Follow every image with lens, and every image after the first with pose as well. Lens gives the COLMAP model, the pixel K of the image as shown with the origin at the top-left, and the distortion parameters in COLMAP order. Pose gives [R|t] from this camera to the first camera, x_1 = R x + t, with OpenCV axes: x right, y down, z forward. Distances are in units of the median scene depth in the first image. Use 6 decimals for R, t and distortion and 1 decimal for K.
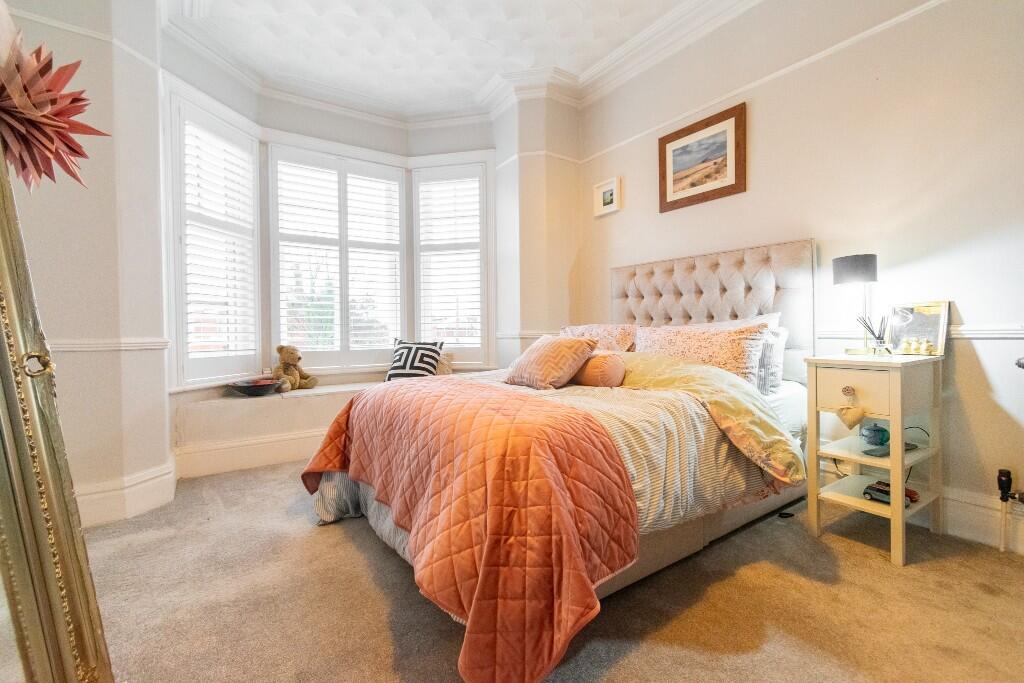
lens RADIAL K [[452.1, 0, 516.8], [0, 452.1, 338.0], [0, 0, 1]] dist [0.007071, -0.002934]
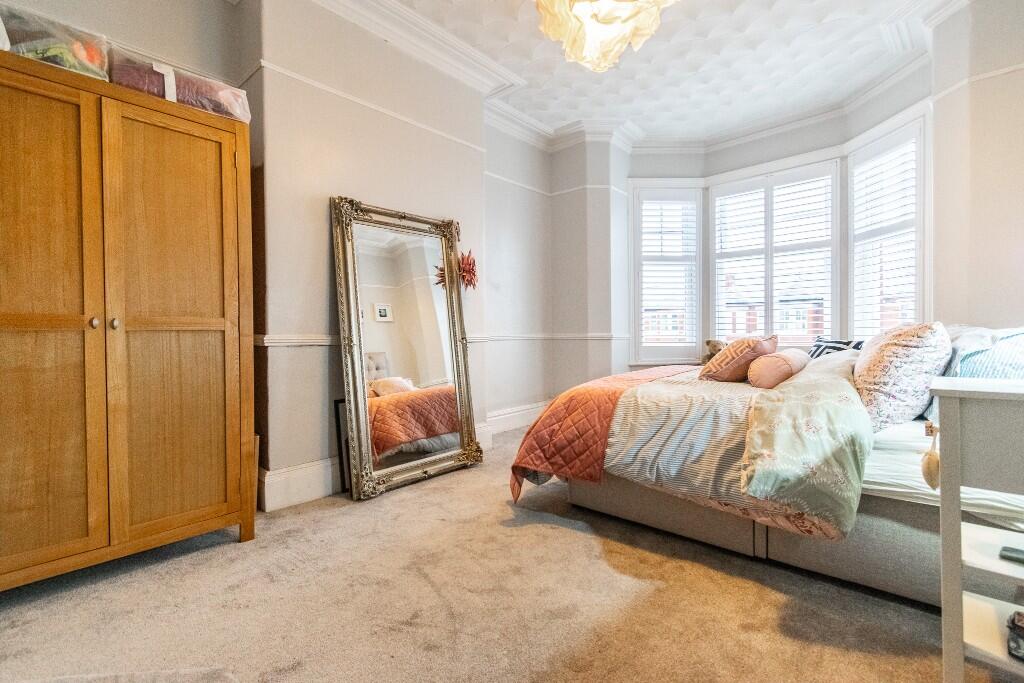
lens RADIAL K [[452.1, 0, 507.6], [0, 452.1, 335.3], [0, 0, 1]] dist [0.007071, -0.002934]
pose [[0.213950, 0.016930, -0.976698, 0.586287], [-0.008658, 0.999843, 0.015435, -0.011017], [0.976806, 0.005153, 0.214063, 0.128968]]
